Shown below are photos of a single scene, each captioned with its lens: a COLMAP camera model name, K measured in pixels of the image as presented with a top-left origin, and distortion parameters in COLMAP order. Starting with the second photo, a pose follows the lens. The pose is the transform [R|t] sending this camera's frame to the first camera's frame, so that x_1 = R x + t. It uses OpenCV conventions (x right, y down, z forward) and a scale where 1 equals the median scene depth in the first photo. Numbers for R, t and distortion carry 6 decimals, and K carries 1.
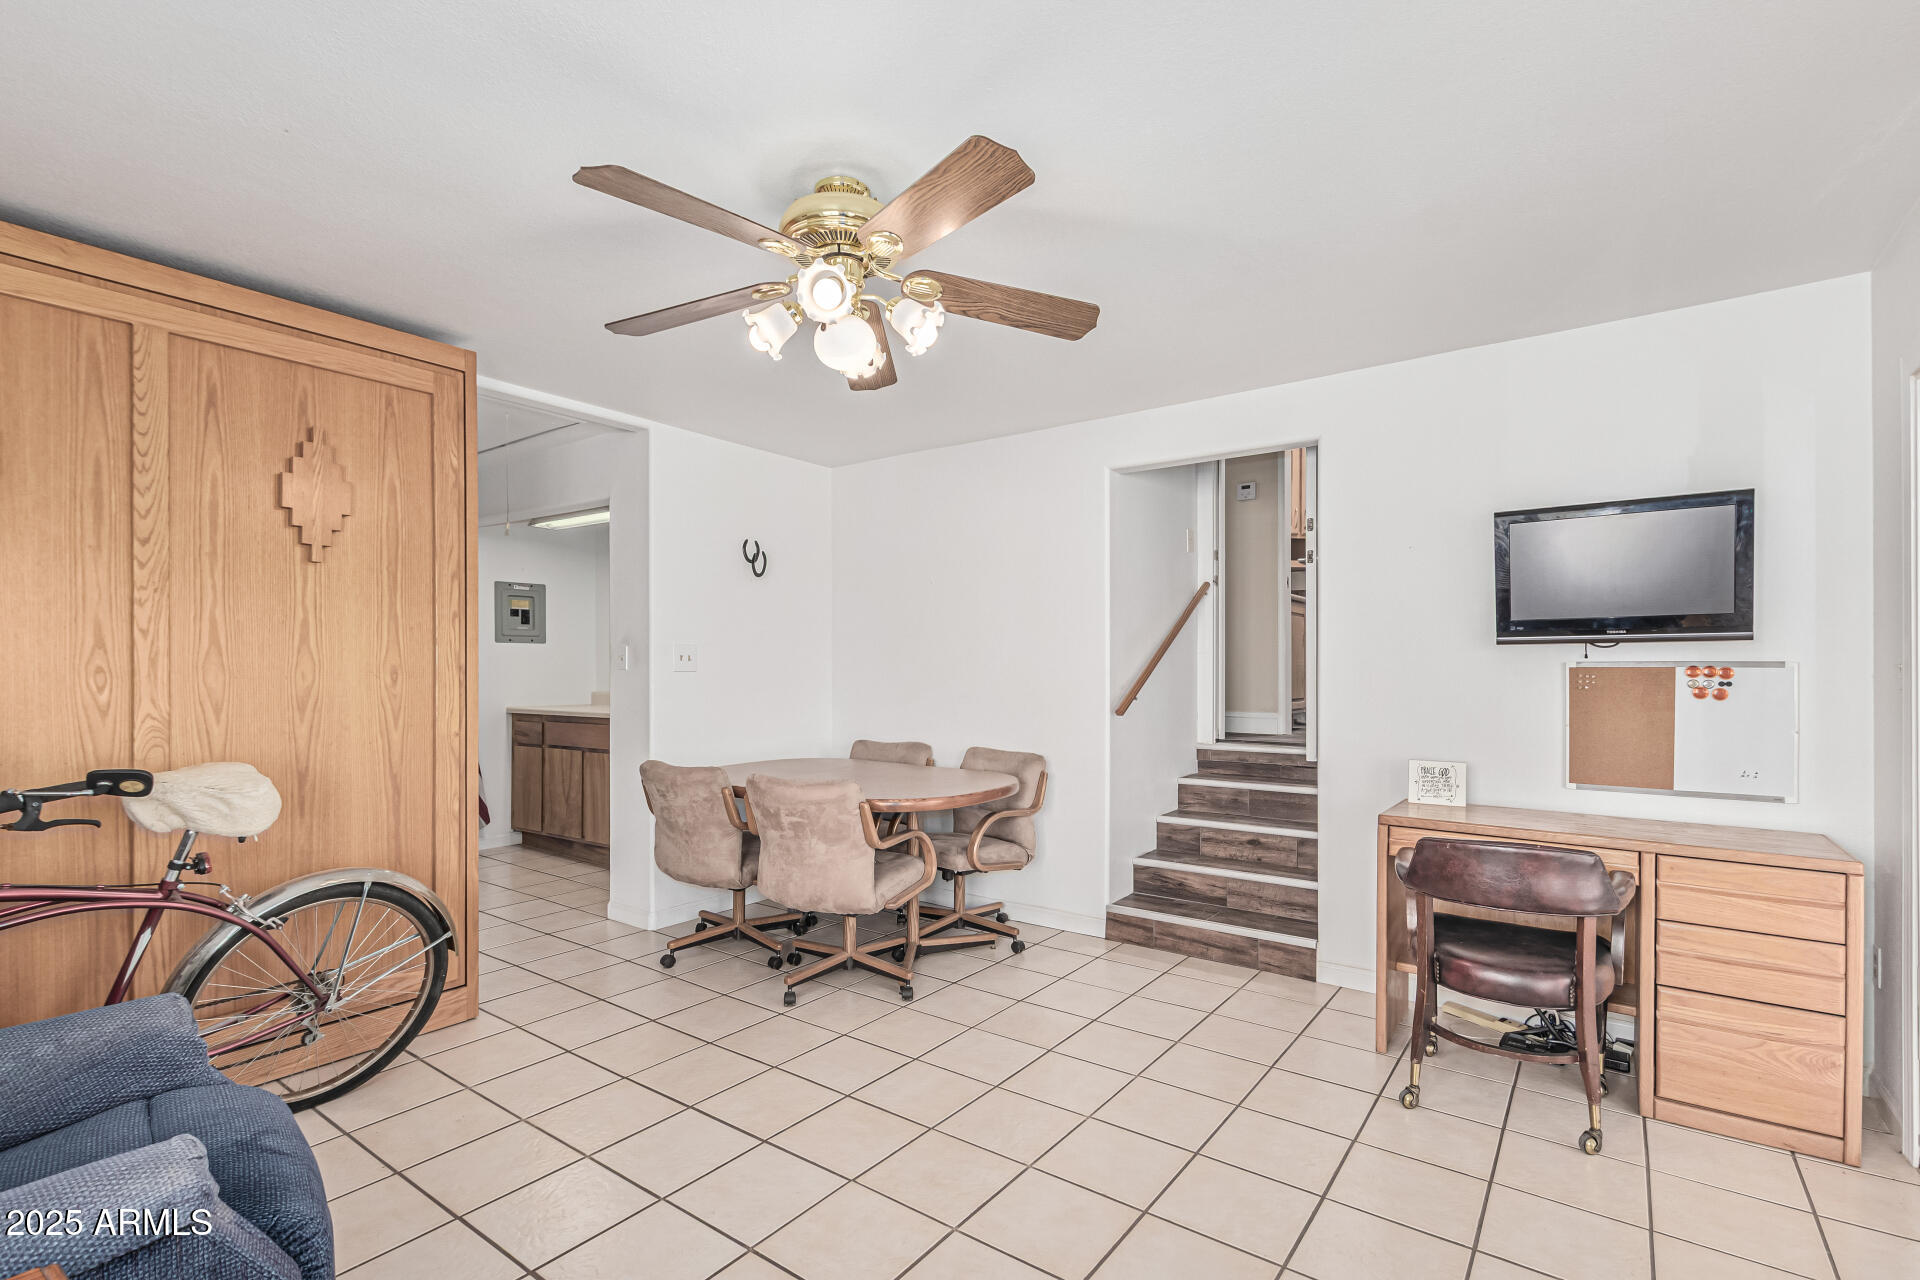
lens RADIAL K [[902.1, 0, 954.8], [0, 902.1, 676.8], [0, 0, 1]] dist [0.000893, 0.000708]
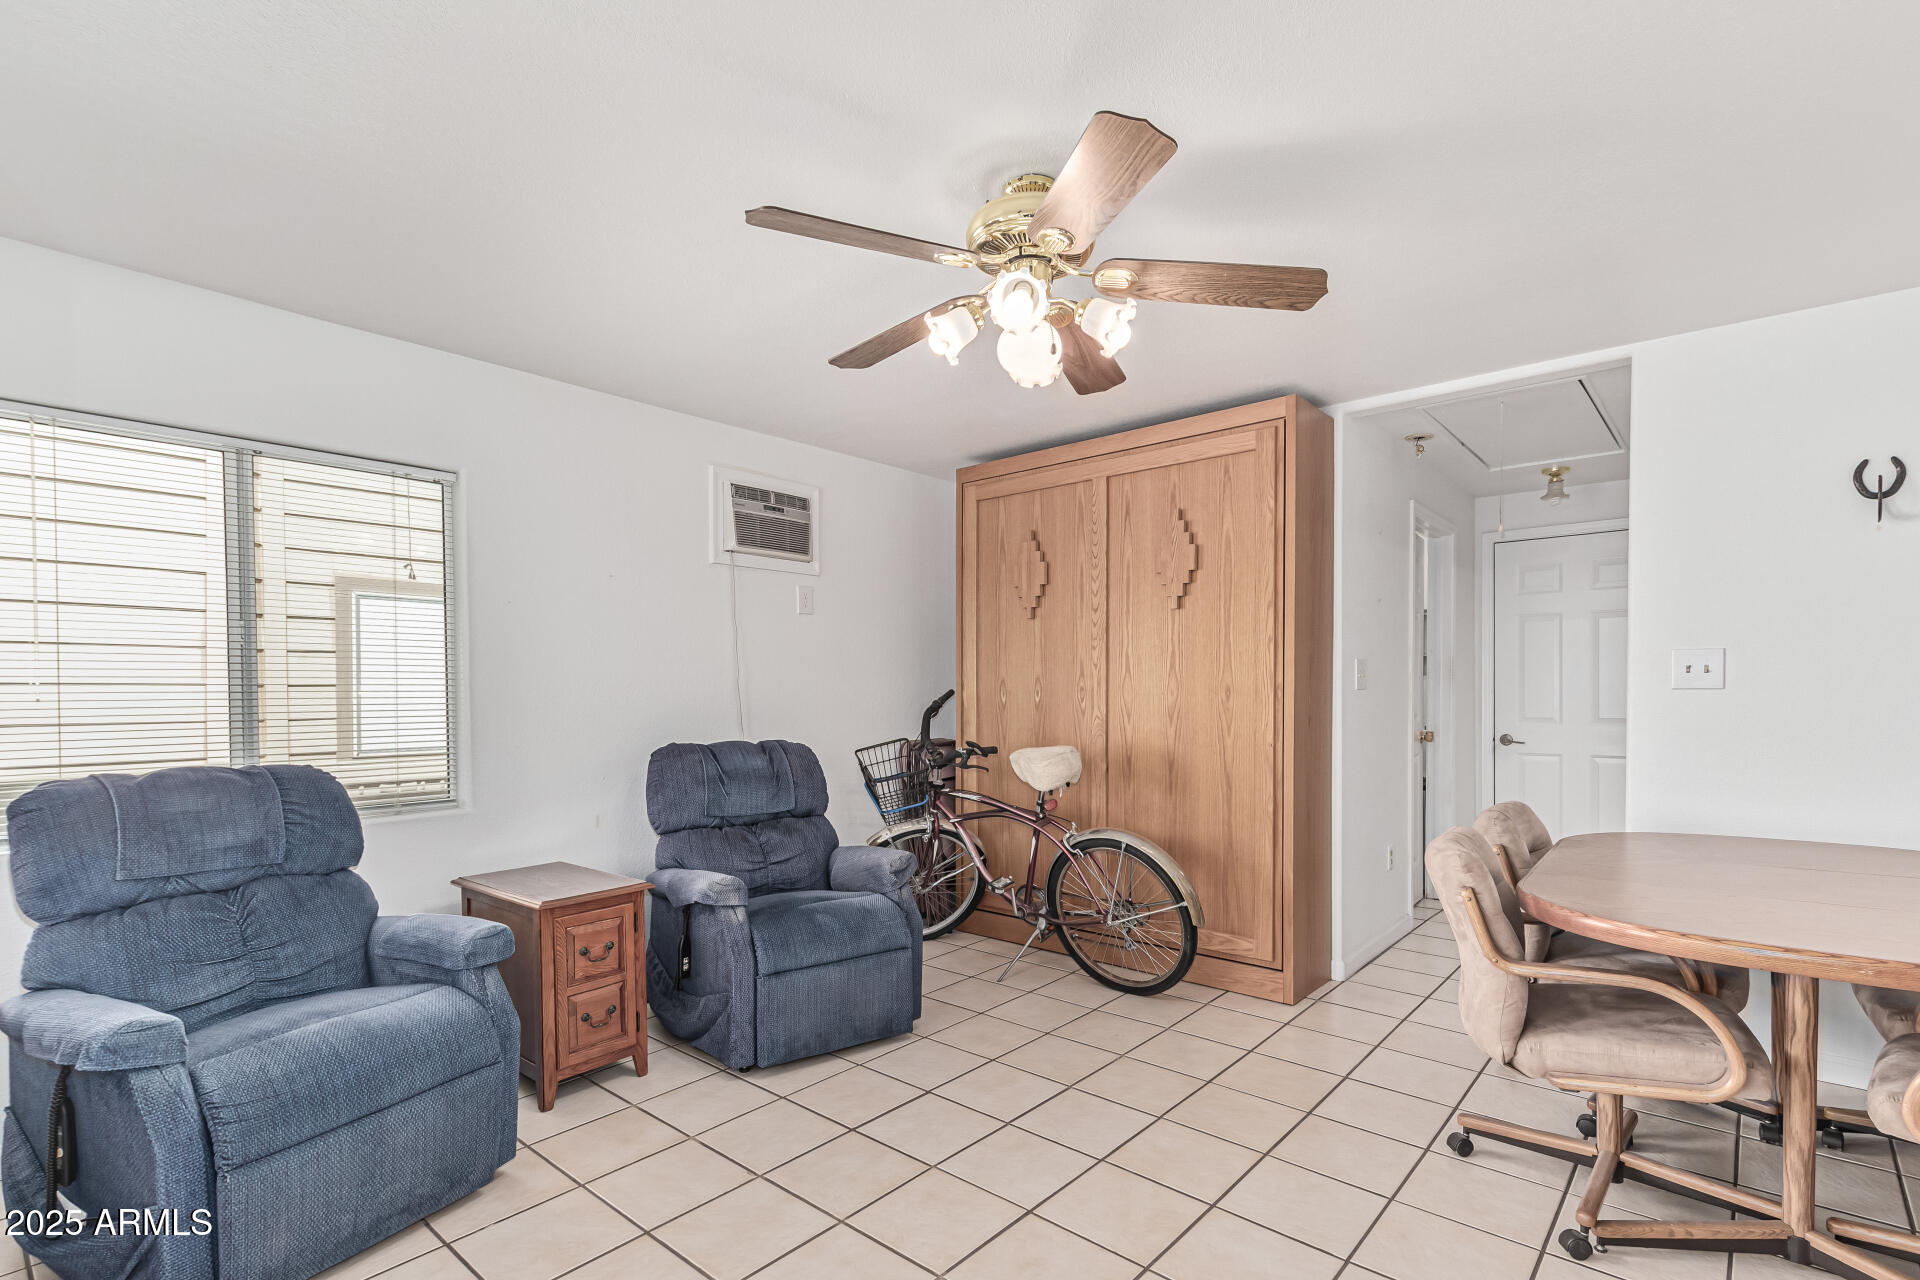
lens RADIAL K [[902.1, 0, 954.8], [0, 902.1, 676.8], [0, 0, 1]] dist [0.000893, 0.000708]
pose [[-0.081378, -0.014466, -0.996578, 0.582698], [-0.003595, 0.999892, -0.014220, -0.002974], [0.996677, 0.002426, -0.081421, 0.674563]]
